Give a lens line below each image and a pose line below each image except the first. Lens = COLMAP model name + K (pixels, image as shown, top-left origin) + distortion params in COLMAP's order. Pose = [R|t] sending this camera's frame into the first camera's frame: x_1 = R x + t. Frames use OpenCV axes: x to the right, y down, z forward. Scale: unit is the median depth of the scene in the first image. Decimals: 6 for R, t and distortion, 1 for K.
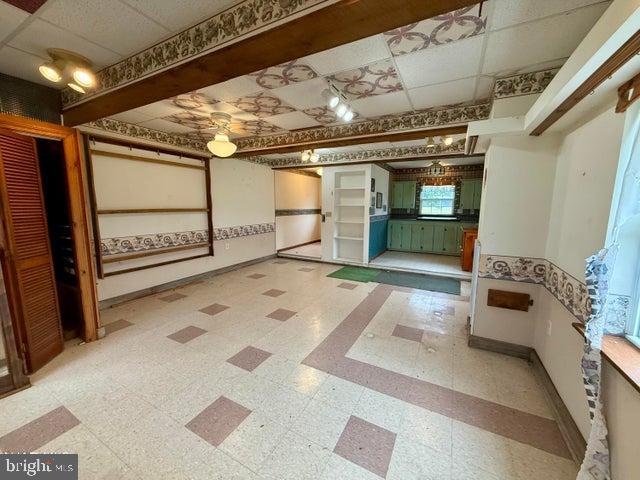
lens RADIAL K [[254.2, 0, 317.6], [0, 254.2, 238.9], [0, 0, 1]] dist [-0.002035, -0.000032]
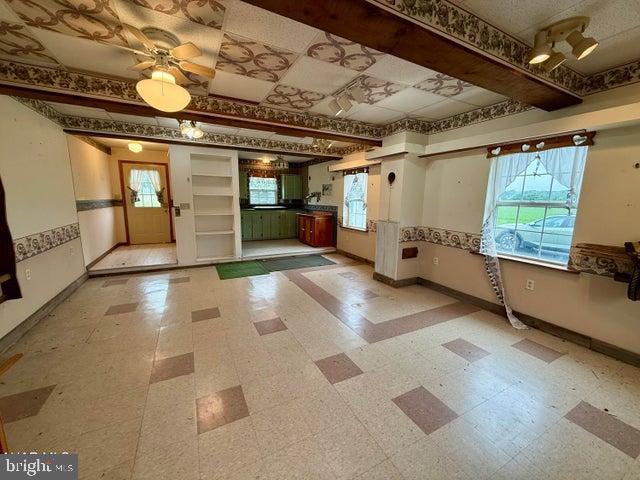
lens RADIAL K [[254.2, 0, 318.2], [0, 254.2, 241.2], [0, 0, 1]] dist [-0.002035, -0.000032]
pose [[0.564247, -0.139233, 0.813781, -0.542927], [0.098306, 0.989995, 0.101221, -0.040142], [-0.819732, 0.022886, 0.572290, 0.297168]]
